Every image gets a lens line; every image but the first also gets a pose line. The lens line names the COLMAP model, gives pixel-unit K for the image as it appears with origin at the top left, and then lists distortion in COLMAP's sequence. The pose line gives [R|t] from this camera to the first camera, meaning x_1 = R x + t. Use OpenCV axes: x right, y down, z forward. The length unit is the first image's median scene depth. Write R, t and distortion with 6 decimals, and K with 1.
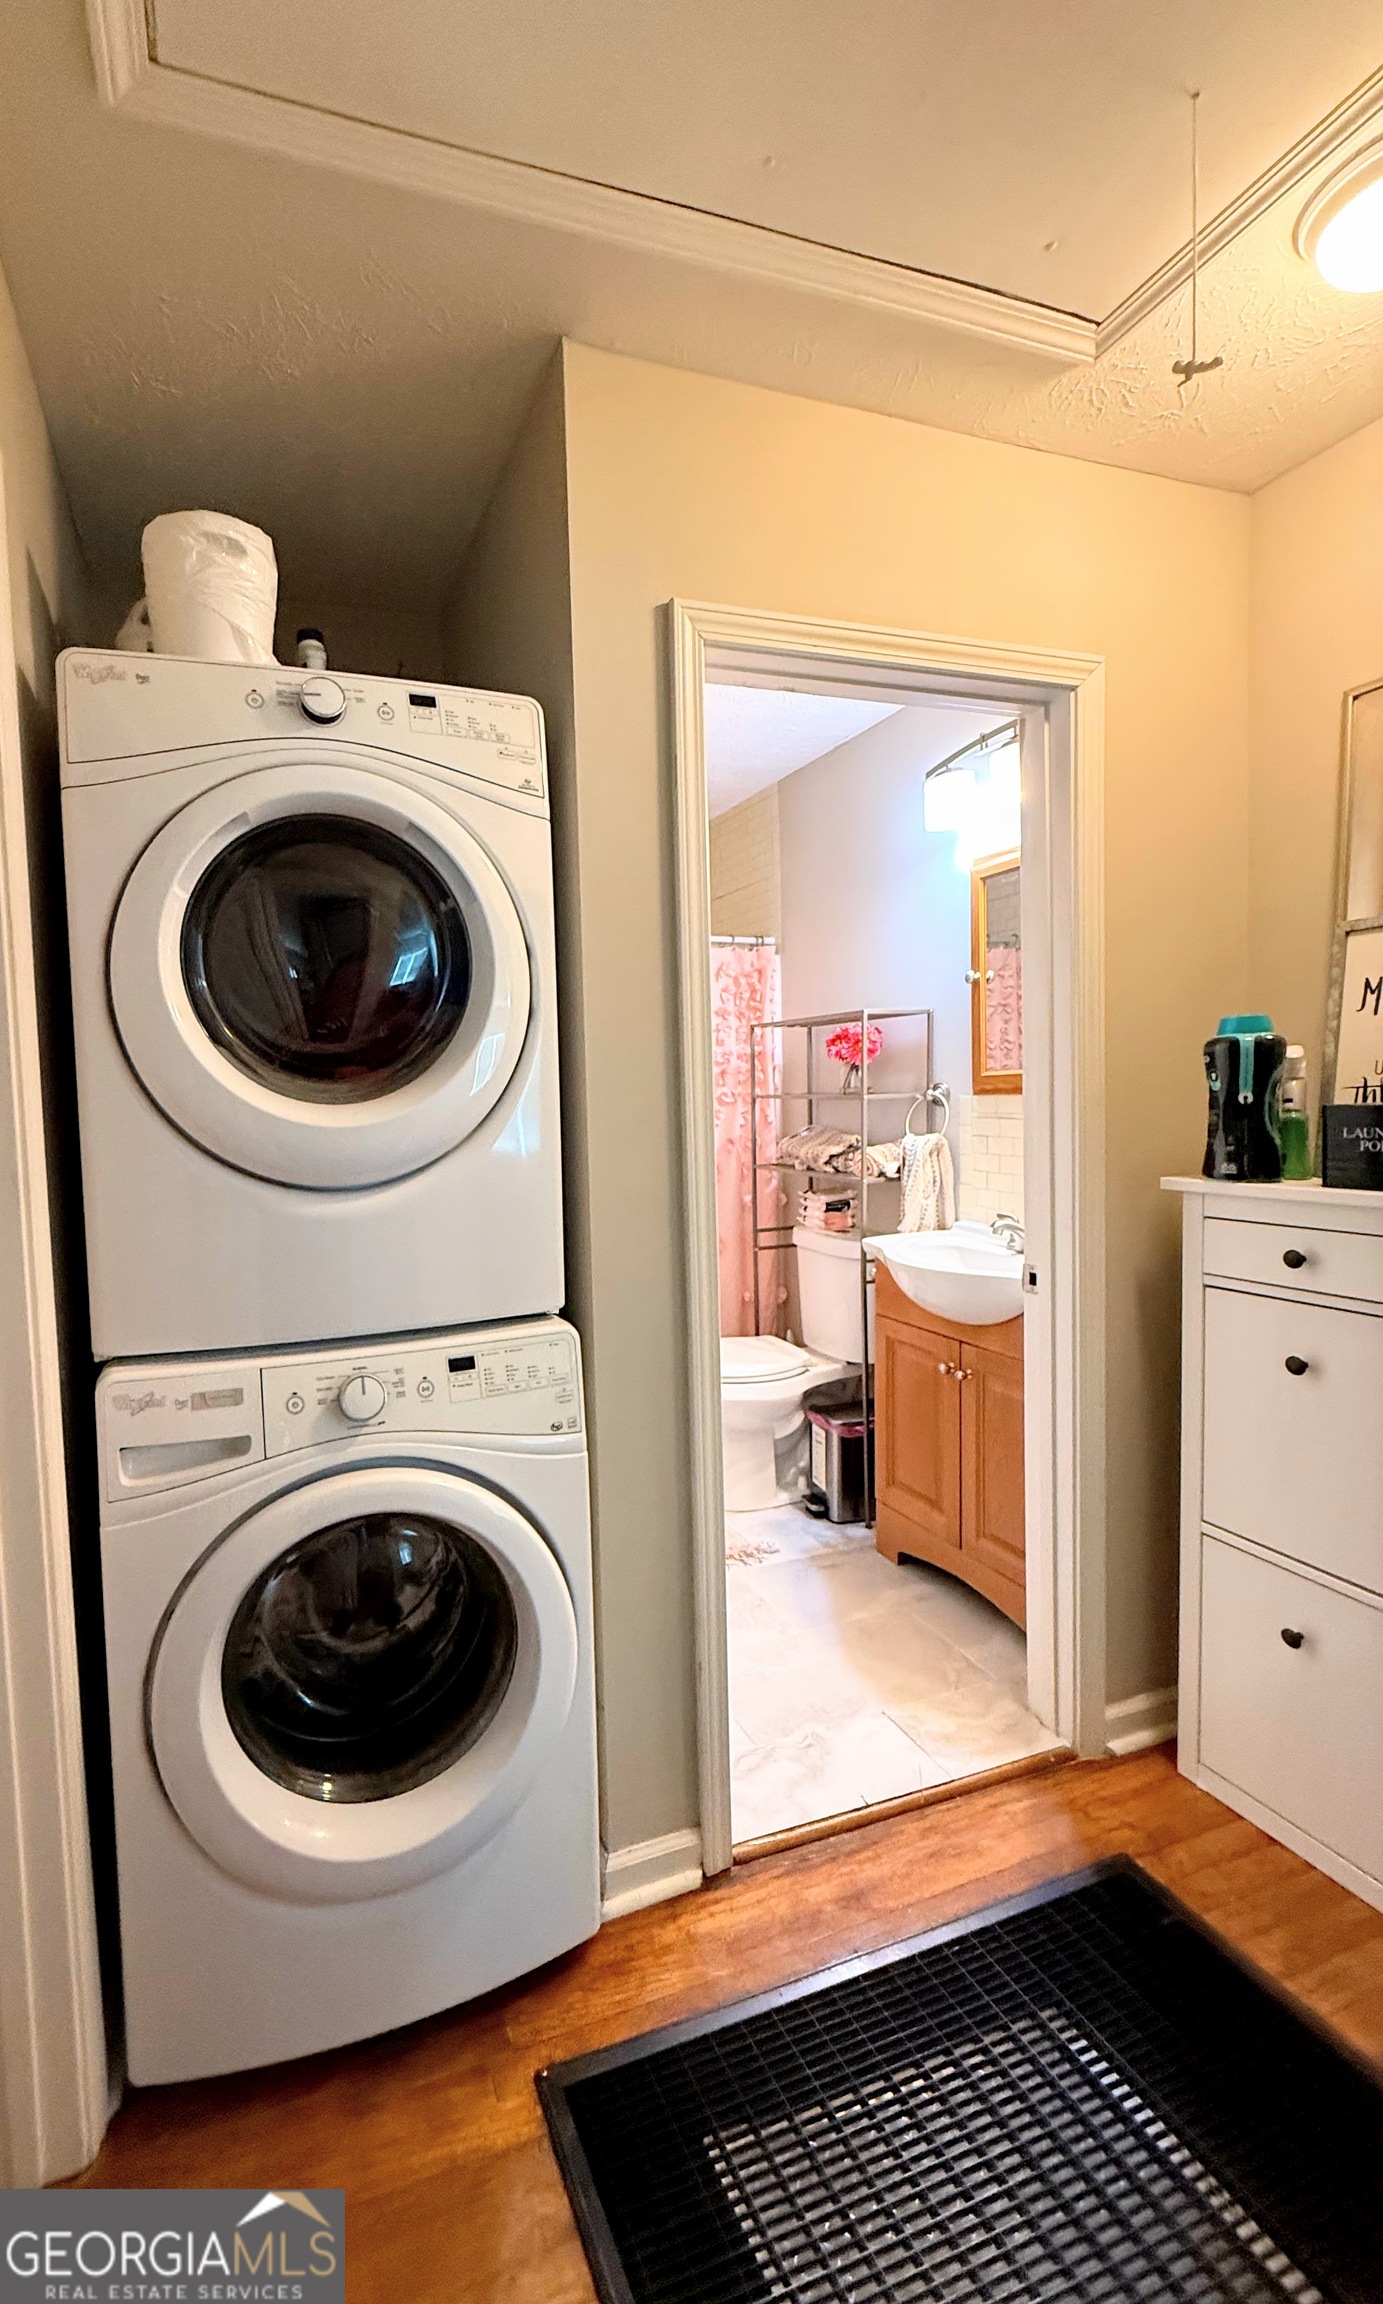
lens RADIAL K [[916.1, 0, 527.0], [0, 916.1, 1150.9], [0, 0, 1]] dist [0.016993, 0.000132]
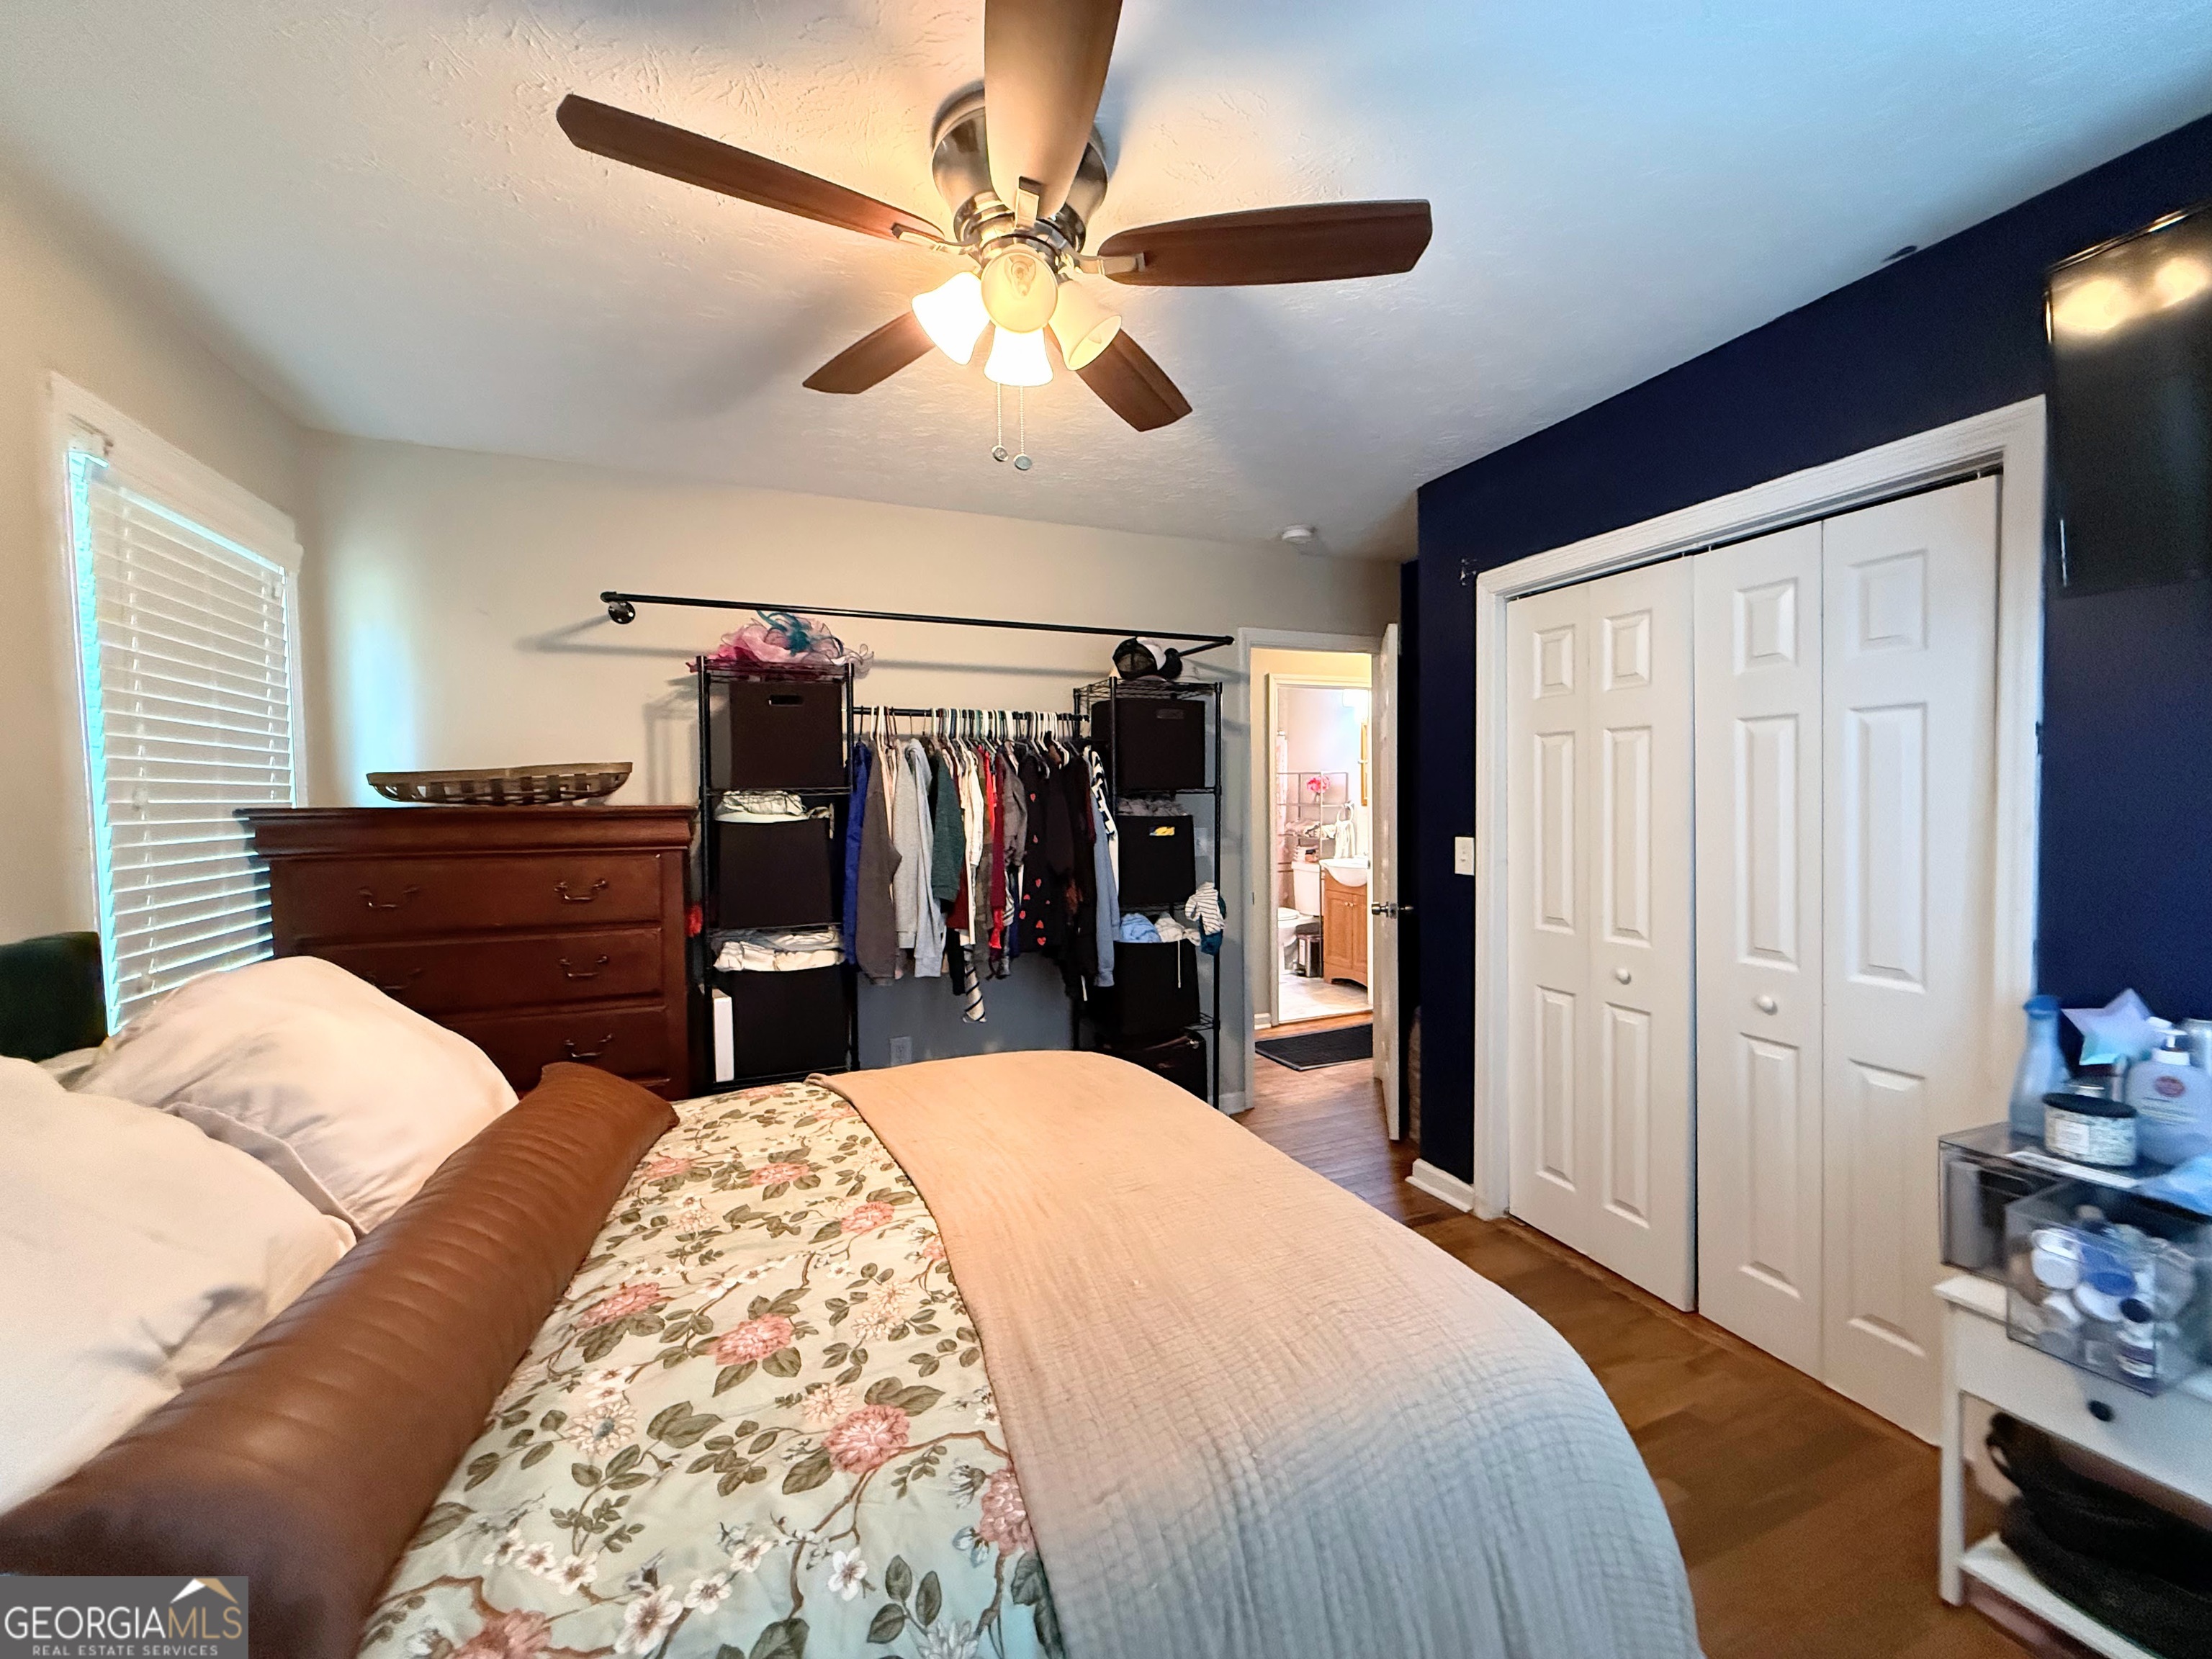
lens RADIAL K [[876.9, 0, 1113.7], [0, 876.9, 829.0], [0, 0, 1]] dist [-0.000565, -0.000003]
pose [[0.994261, 0.016088, 0.105762, -0.438069], [-0.014174, 0.999722, -0.018821, 0.056019], [-0.106036, 0.017214, 0.994213, -1.288161]]
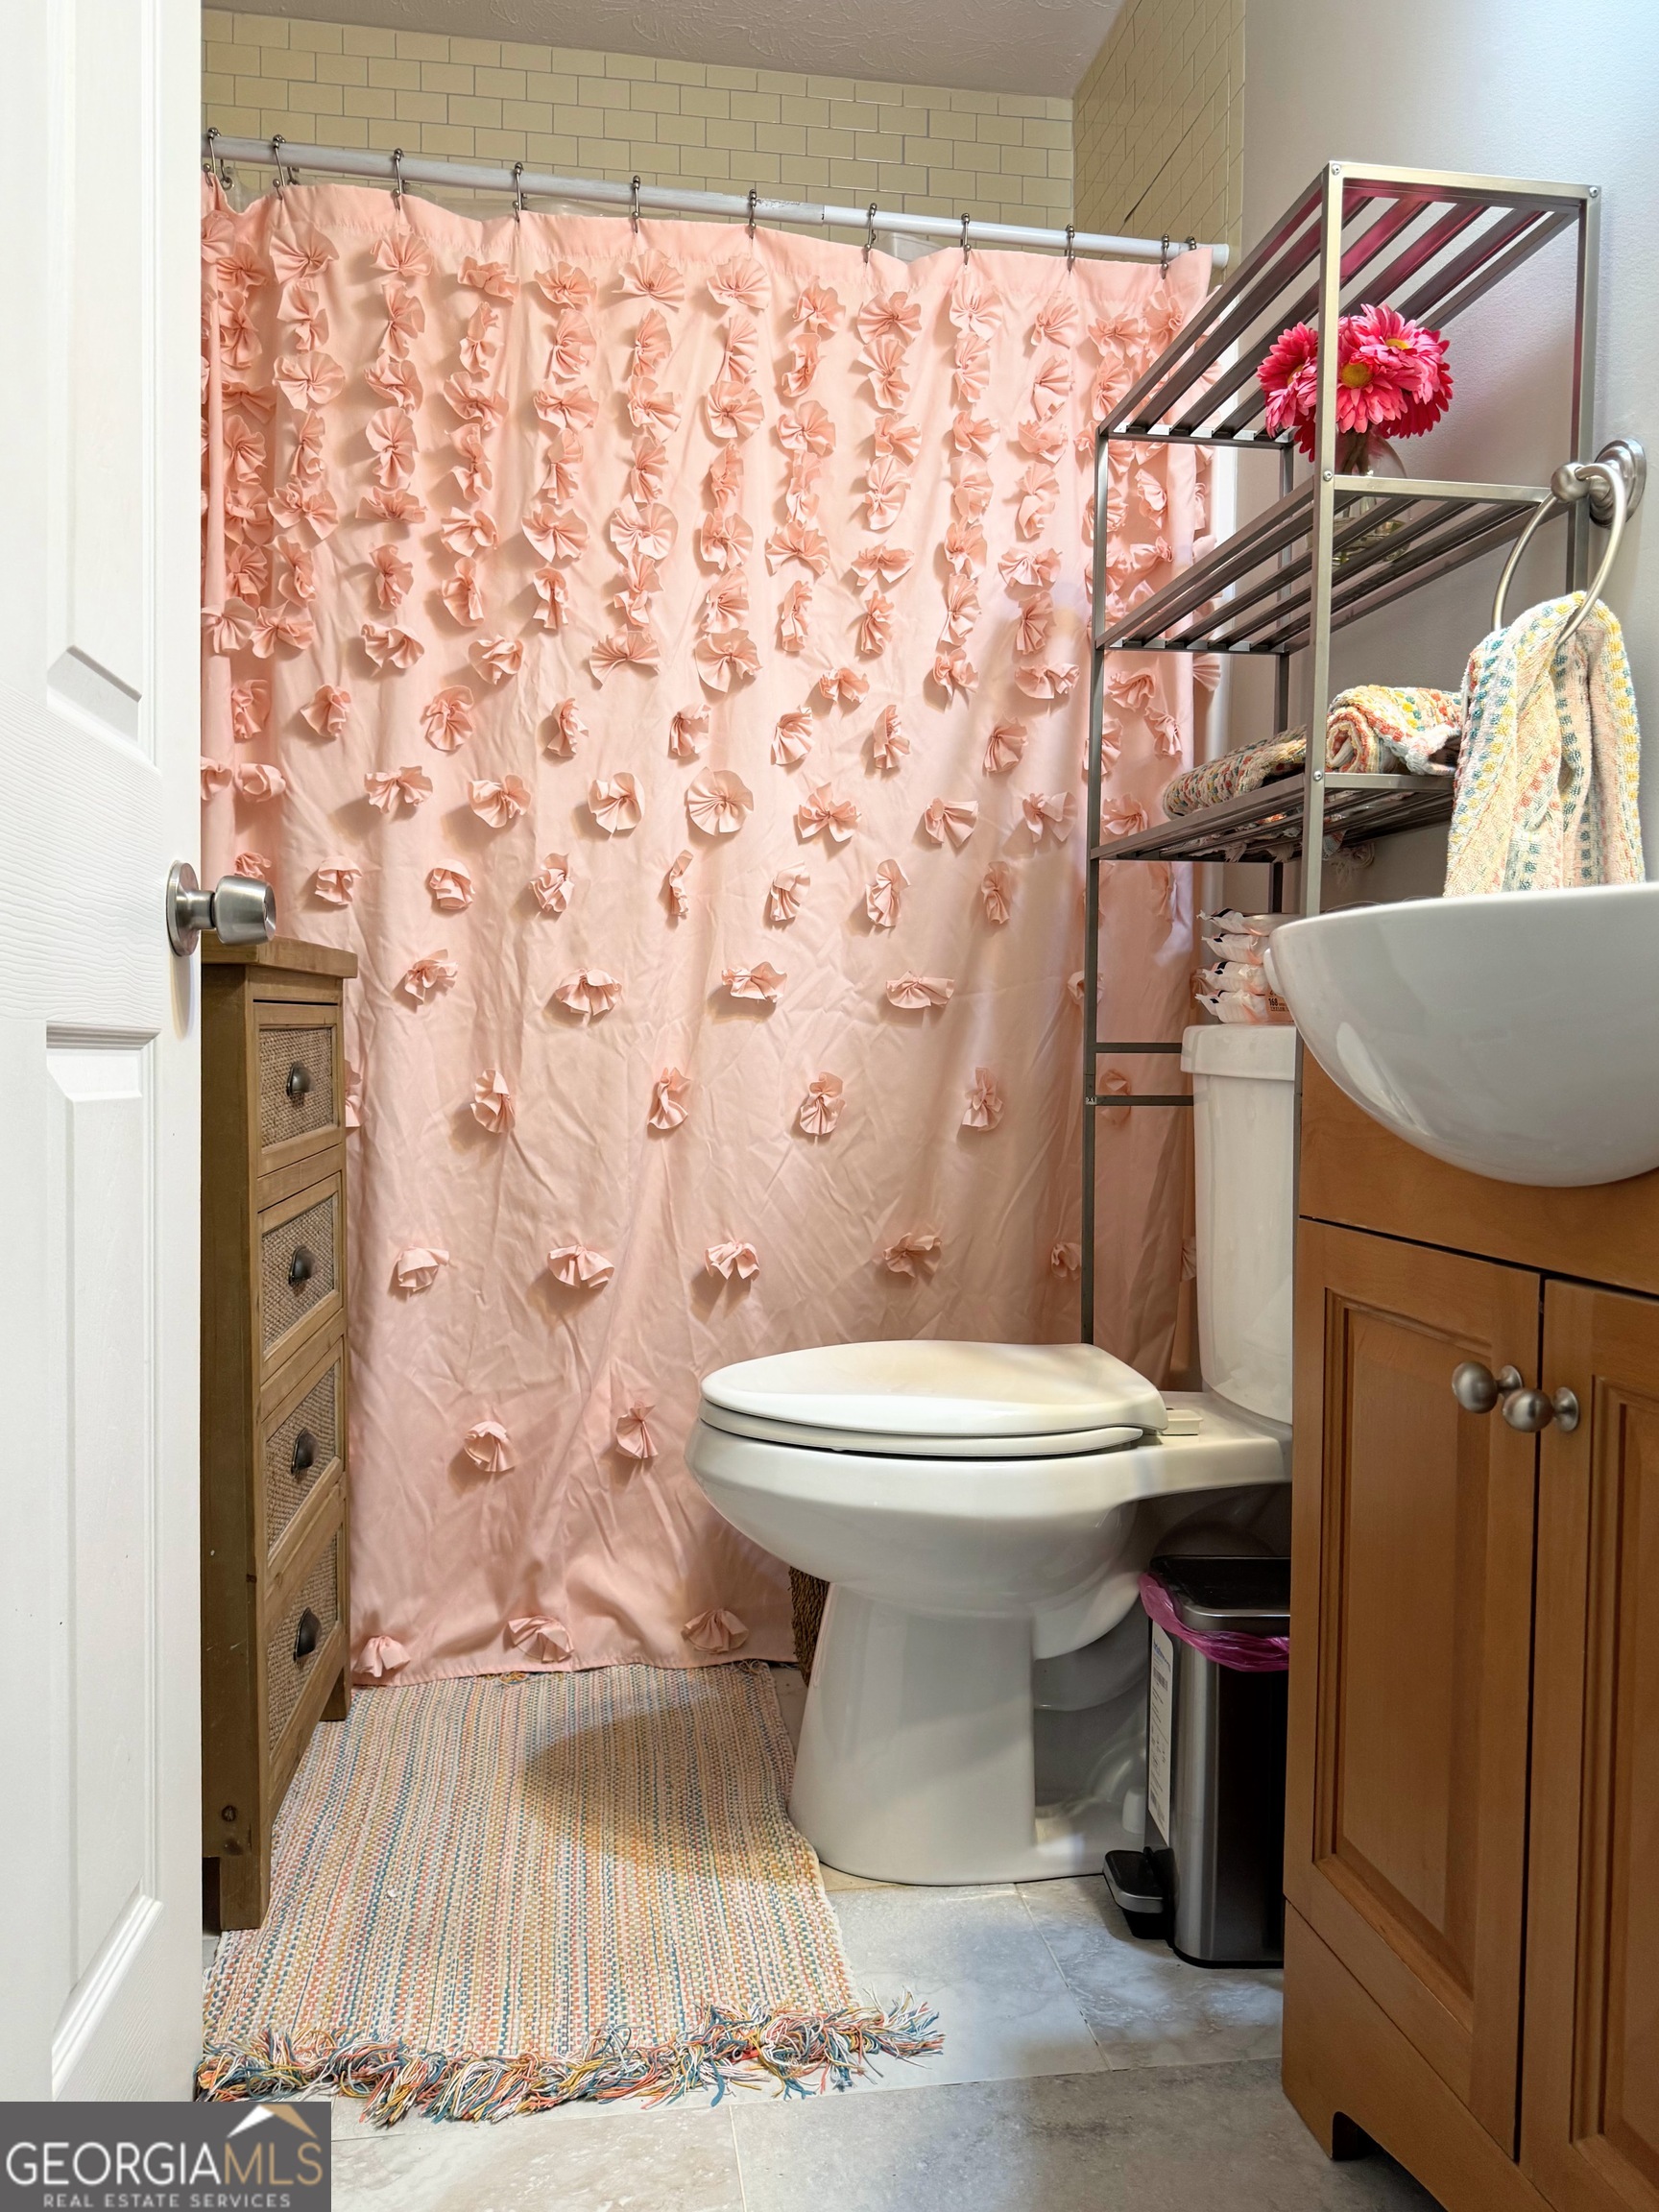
lens RADIAL K [[1567.7, 0, 892.6], [0, 1567.7, 1140.9], [0, 0, 1]] dist [0.016205, -0.027599]
pose [[0.988988, 0.040544, -0.142333, 0.299849], [-0.043596, 0.998880, -0.018390, 0.155875], [0.141427, 0.024393, 0.989648, 0.481375]]
